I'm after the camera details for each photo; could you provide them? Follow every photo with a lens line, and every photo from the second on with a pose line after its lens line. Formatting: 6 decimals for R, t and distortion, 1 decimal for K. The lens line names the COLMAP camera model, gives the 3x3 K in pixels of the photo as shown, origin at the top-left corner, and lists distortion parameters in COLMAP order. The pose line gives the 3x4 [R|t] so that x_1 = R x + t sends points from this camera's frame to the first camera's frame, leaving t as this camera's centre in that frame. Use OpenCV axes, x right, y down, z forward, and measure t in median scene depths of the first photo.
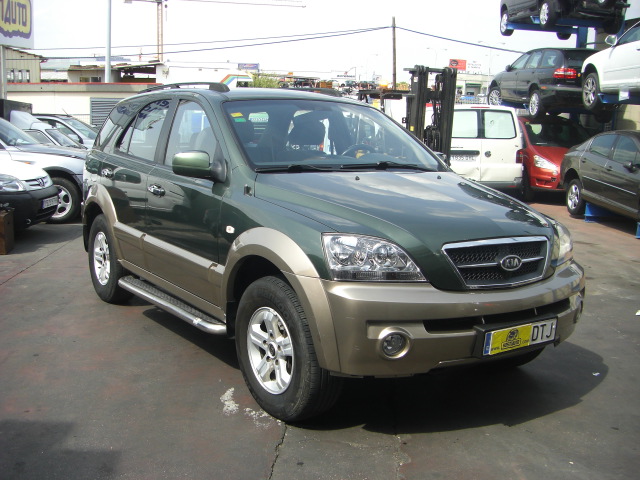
lens RADIAL K [[720.2, 0, 296.9], [0, 720.2, 275.3], [0, 0, 1]] dist [-0.189977, 0.114489]
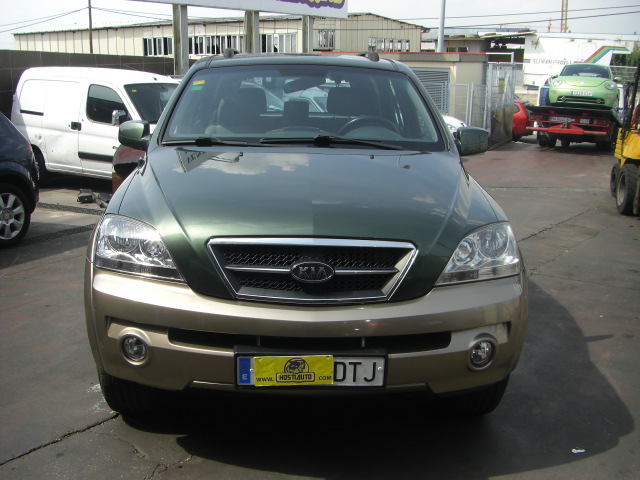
lens RADIAL K [[720.2, 0, 296.9], [0, 720.2, 275.3], [0, 0, 1]] dist [-0.189977, 0.114489]
pose [[0.853569, 0.122466, -0.506381, 0.632796], [-0.102795, 0.992461, 0.066748, -0.059392], [0.510737, -0.004920, 0.859723, 0.319239]]
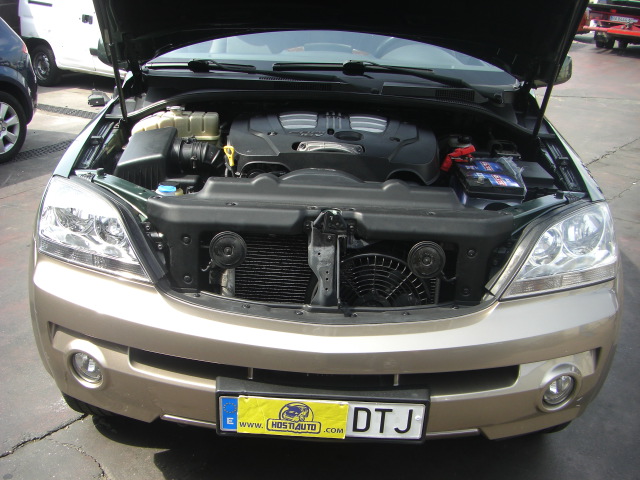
lens RADIAL K [[720.2, 0, 296.9], [0, 720.2, 275.3], [0, 0, 1]] dist [-0.189977, 0.114489]
pose [[0.824242, 0.226717, -0.518869, 0.523622], [-0.125904, 0.966785, 0.222429, -0.128263], [0.552063, -0.118008, 0.825409, 0.517696]]
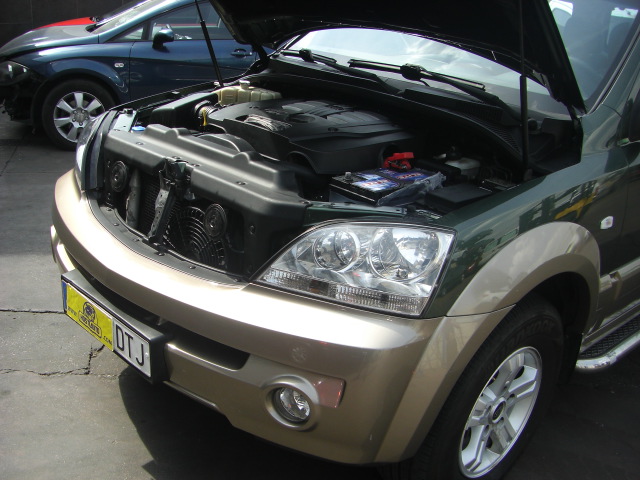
lens RADIAL K [[720.2, 0, 296.9], [0, 720.2, 275.3], [0, 0, 1]] dist [-0.189977, 0.114489]
pose [[0.186435, 0.369434, -0.910363, 0.848735], [-0.274427, 0.909309, 0.312805, -0.185299], [0.943362, 0.191510, 0.270910, 0.919698]]
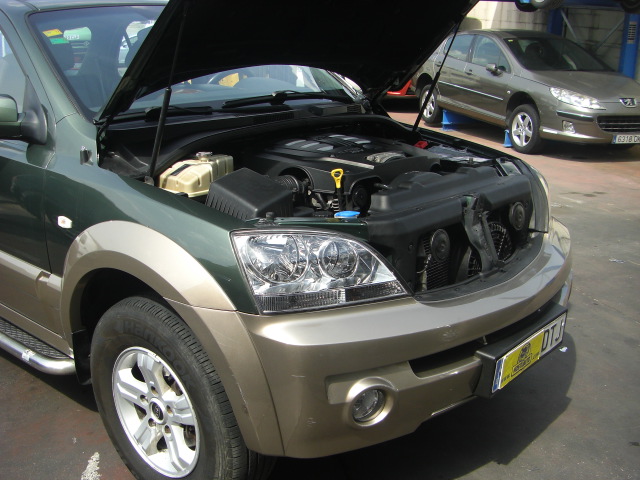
lens RADIAL K [[720.2, 0, 296.9], [0, 720.2, 275.3], [0, 0, 1]] dist [-0.189977, 0.114489]
pose [[0.967227, -0.110511, 0.228602, -0.045474], [0.081881, 0.987973, 0.131164, -0.086423], [-0.240348, -0.108147, 0.964644, 0.380391]]
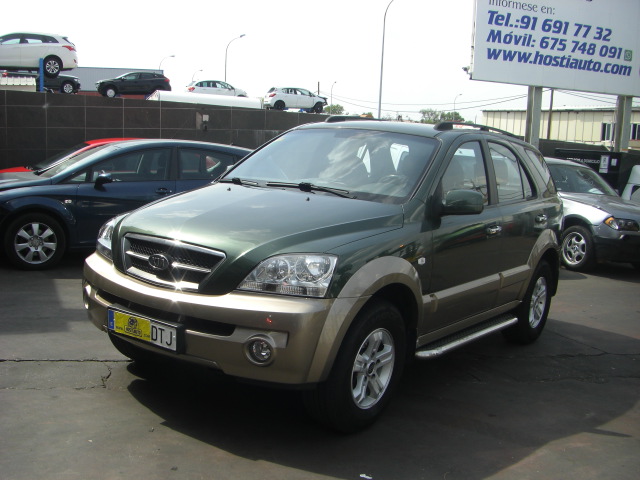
lens RADIAL K [[720.2, 0, 296.9], [0, 720.2, 275.3], [0, 0, 1]] dist [-0.189977, 0.114489]
pose [[0.353204, 0.166581, -0.920596, 1.292560], [-0.253766, 0.964188, 0.077107, -0.126613], [0.900472, 0.206381, 0.382827, 0.731890]]
